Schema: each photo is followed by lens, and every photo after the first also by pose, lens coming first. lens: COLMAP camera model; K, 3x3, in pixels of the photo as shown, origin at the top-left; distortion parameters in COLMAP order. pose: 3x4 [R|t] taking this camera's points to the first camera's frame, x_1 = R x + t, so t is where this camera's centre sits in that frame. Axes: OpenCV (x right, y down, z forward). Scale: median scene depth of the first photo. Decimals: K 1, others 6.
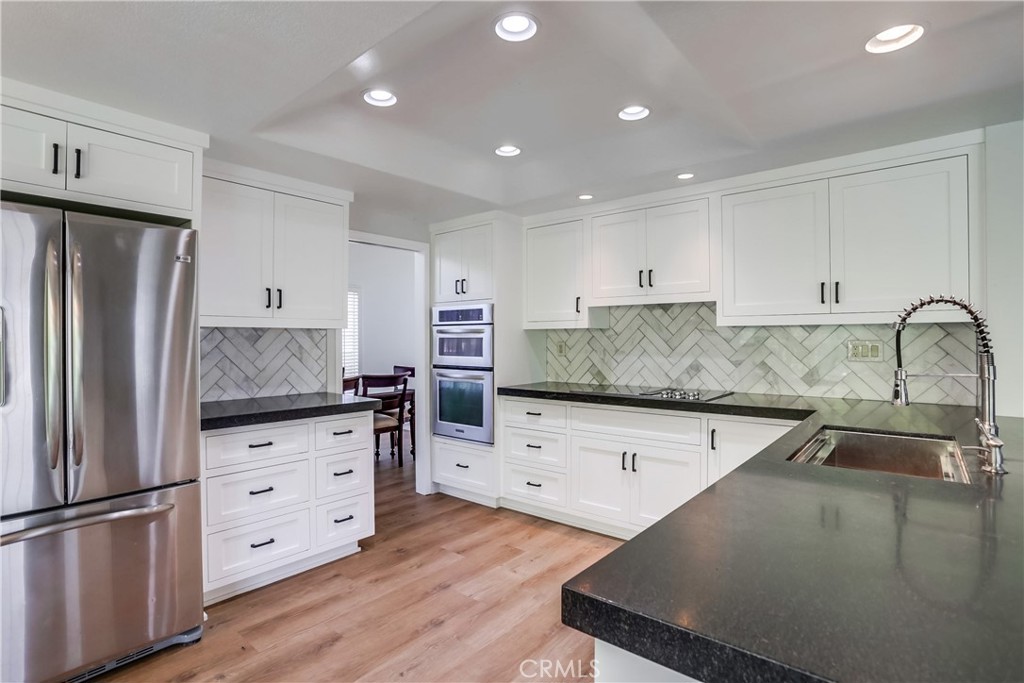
lens RADIAL K [[510.2, 0, 510.8], [0, 510.2, 338.3], [0, 0, 1]] dist [-0.061682, 0.024559]
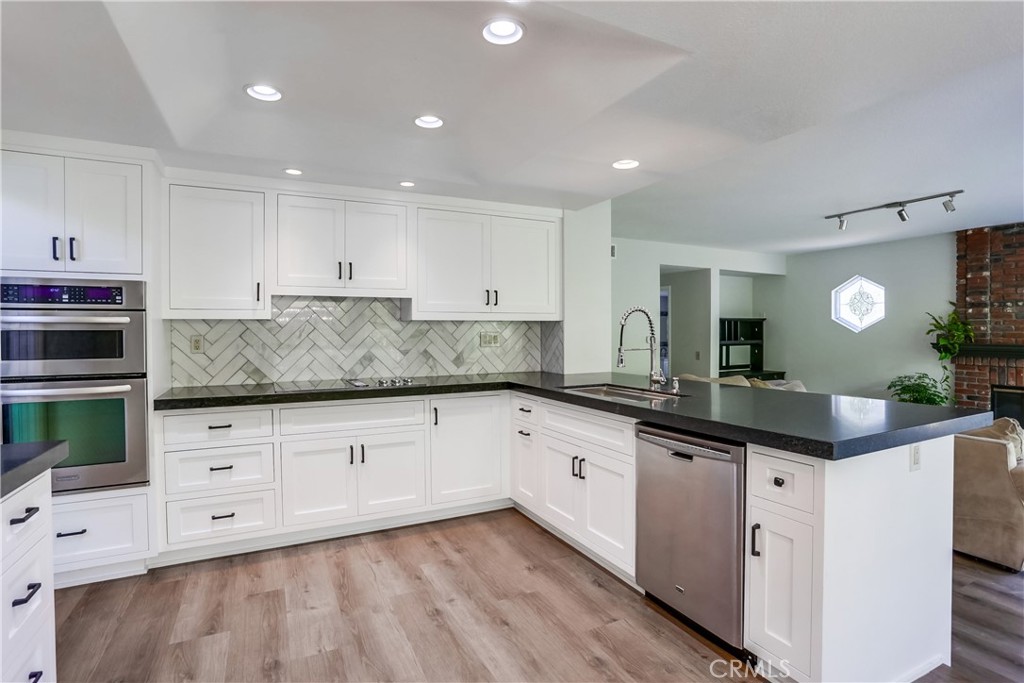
lens RADIAL K [[501.6, 0, 512.3], [0, 501.6, 336.3], [0, 0, 1]] dist [-0.045178, 0.020802]
pose [[0.407825, -0.009251, 0.913013, -0.484318], [0.001632, 0.999954, 0.009404, 0.002236], [-0.913059, -0.002345, 0.407822, 0.290533]]
